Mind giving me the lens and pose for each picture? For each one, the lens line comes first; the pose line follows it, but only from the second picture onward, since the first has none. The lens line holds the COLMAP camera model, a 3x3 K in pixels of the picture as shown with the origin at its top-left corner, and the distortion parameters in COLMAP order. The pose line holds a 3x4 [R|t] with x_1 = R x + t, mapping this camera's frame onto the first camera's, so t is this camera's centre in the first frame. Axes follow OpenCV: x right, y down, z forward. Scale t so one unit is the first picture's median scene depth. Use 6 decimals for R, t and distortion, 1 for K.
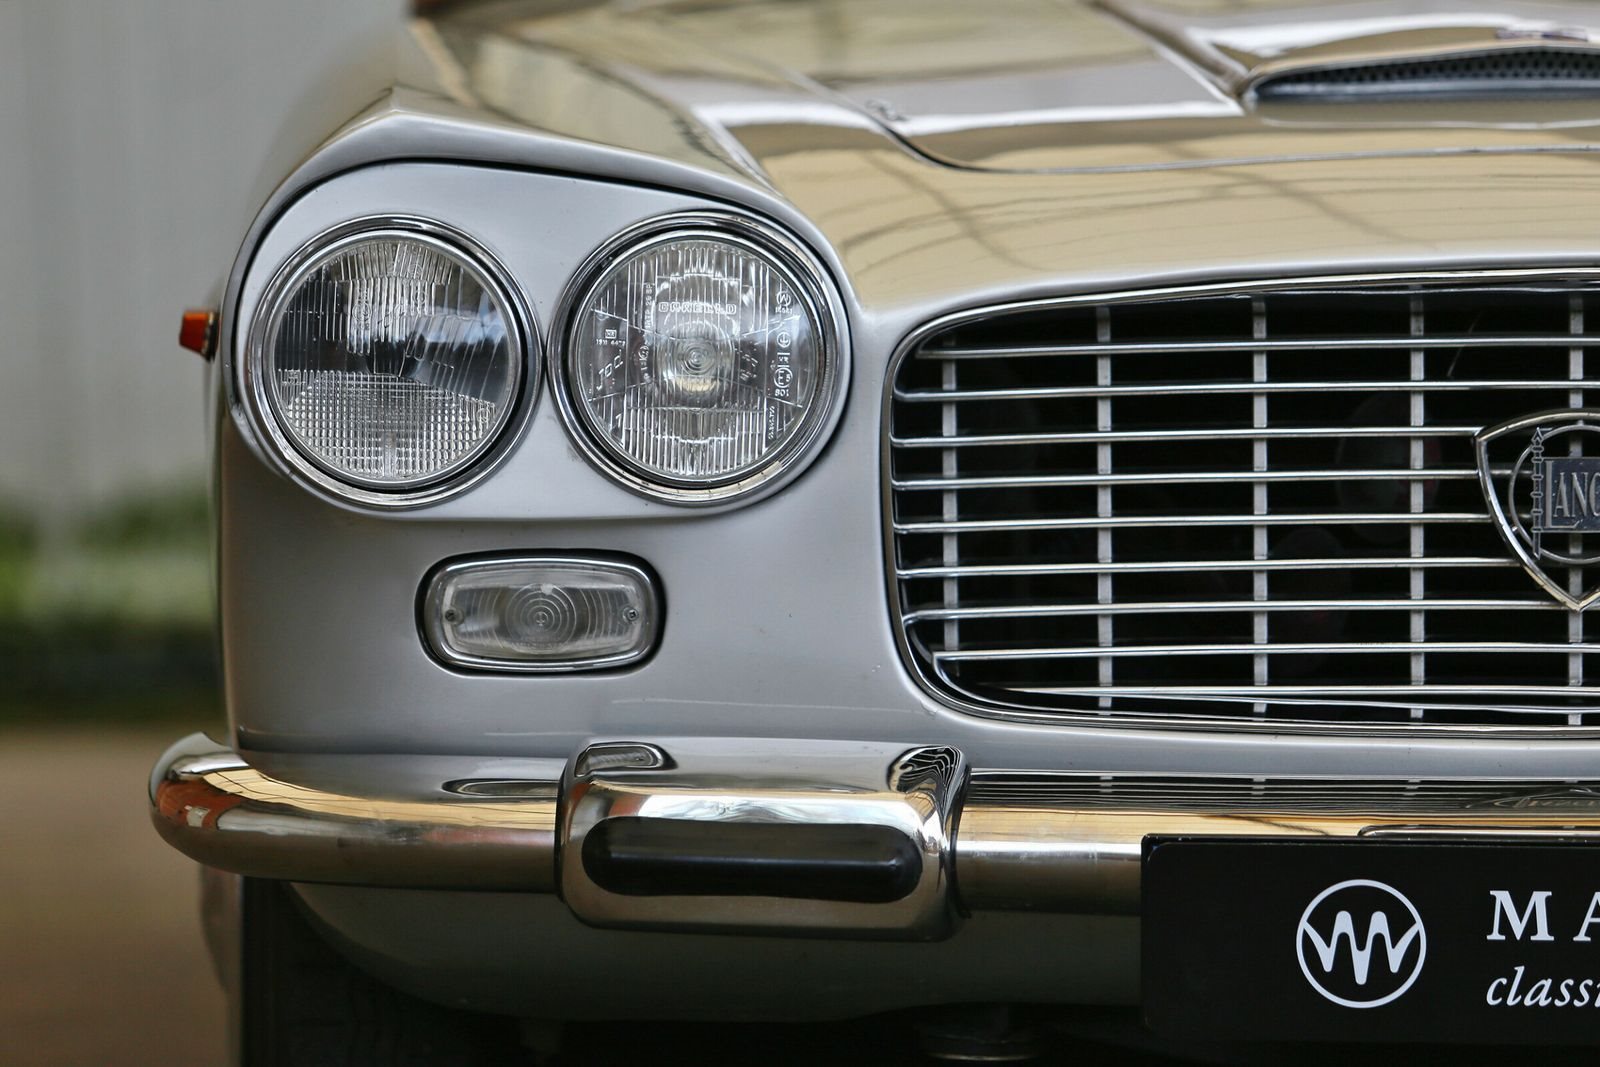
lens RADIAL K [[8977.9, 0, 780.8], [0, 8977.9, 506.5], [0, 0, 1]] dist [1.297986, 18.354797]
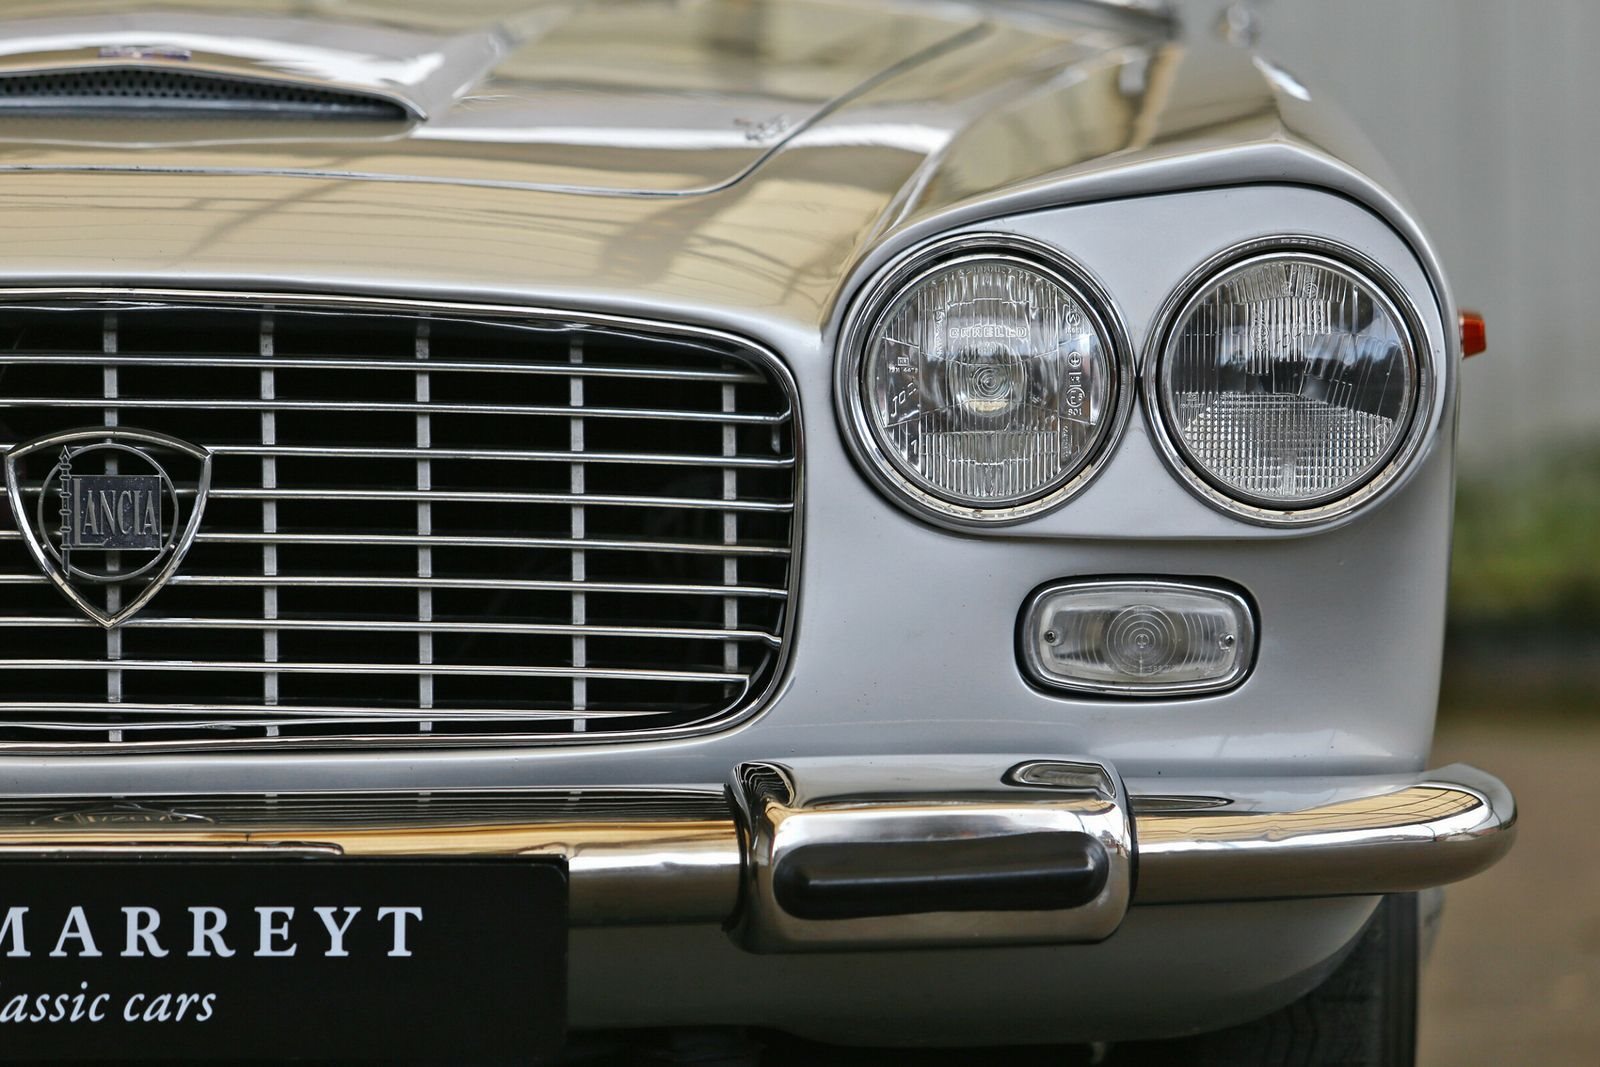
lens RADIAL K [[8977.9, 0, 780.8], [0, 8977.9, 506.5], [0, 0, 1]] dist [1.297986, 18.354797]
pose [[0.999702, 0.005578, -0.023757, 0.185828], [-0.005642, 0.999981, -0.002657, 0.000277], [0.023741, 0.002791, 0.999714, -0.001412]]
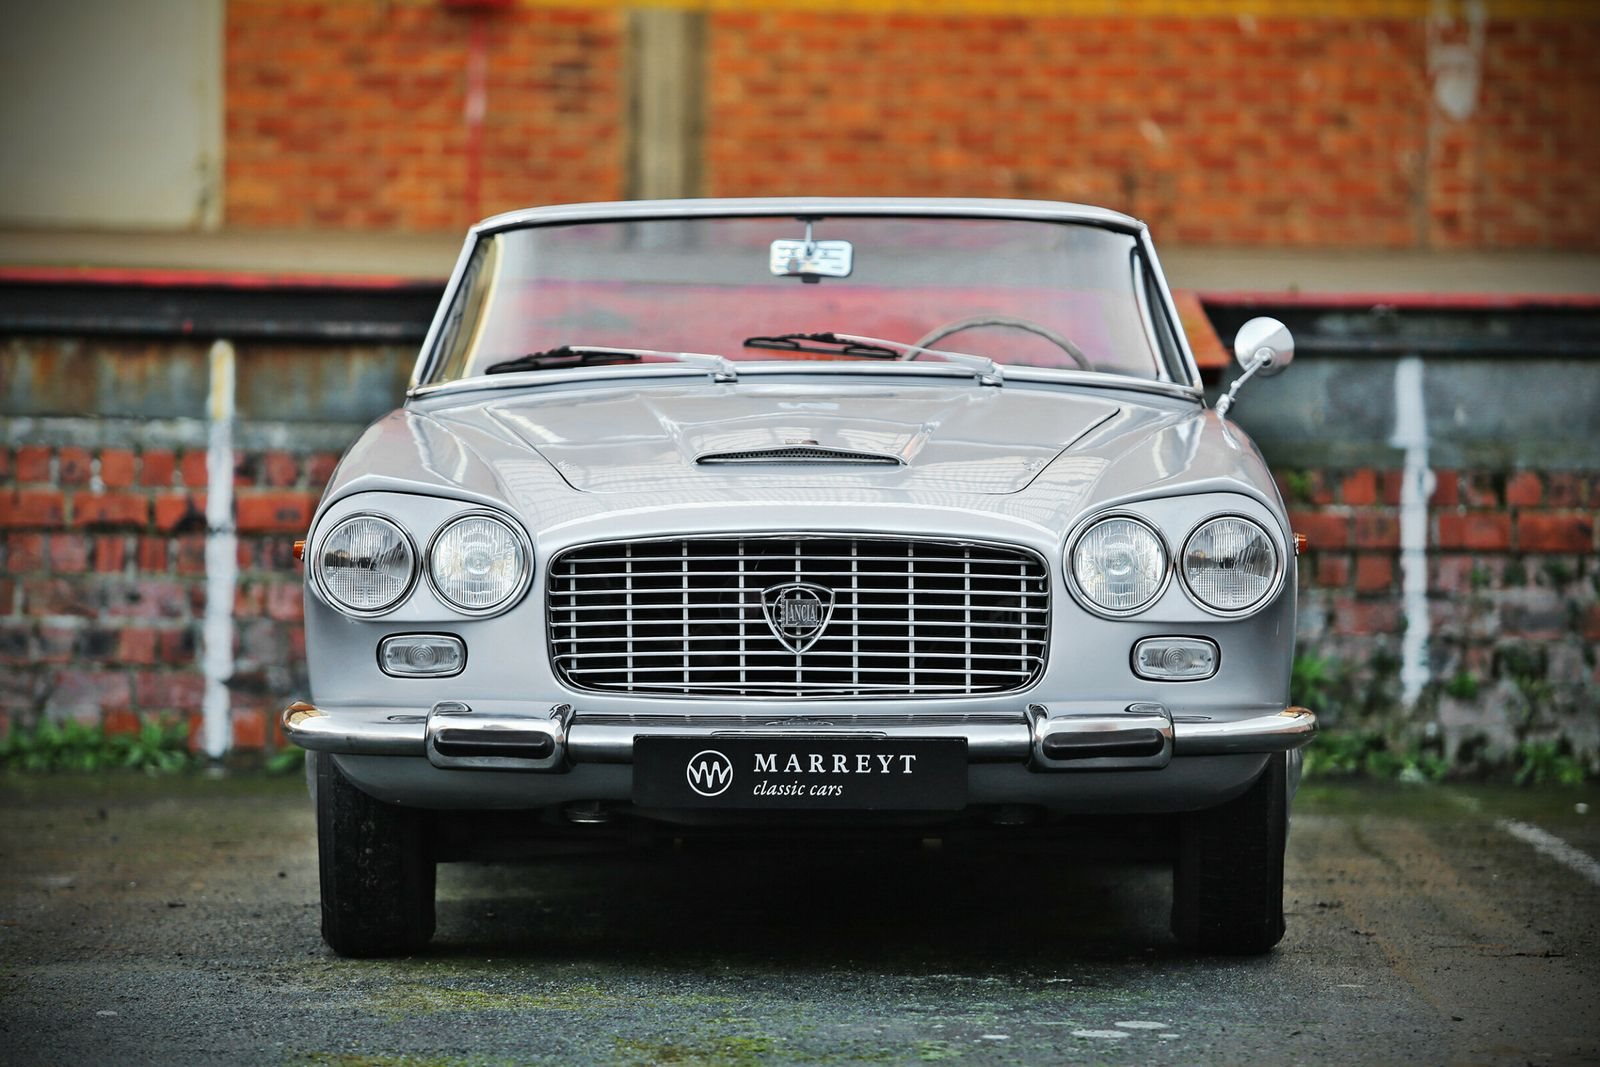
lens RADIAL K [[8977.9, 0, 780.8], [0, 8977.9, 506.5], [0, 0, 1]] dist [1.297986, 18.354797]
pose [[0.999326, 0.002835, -0.036599, 0.182333], [-0.003179, 0.999951, -0.009336, -0.008199], [0.036571, 0.009446, 0.999286, -1.730754]]
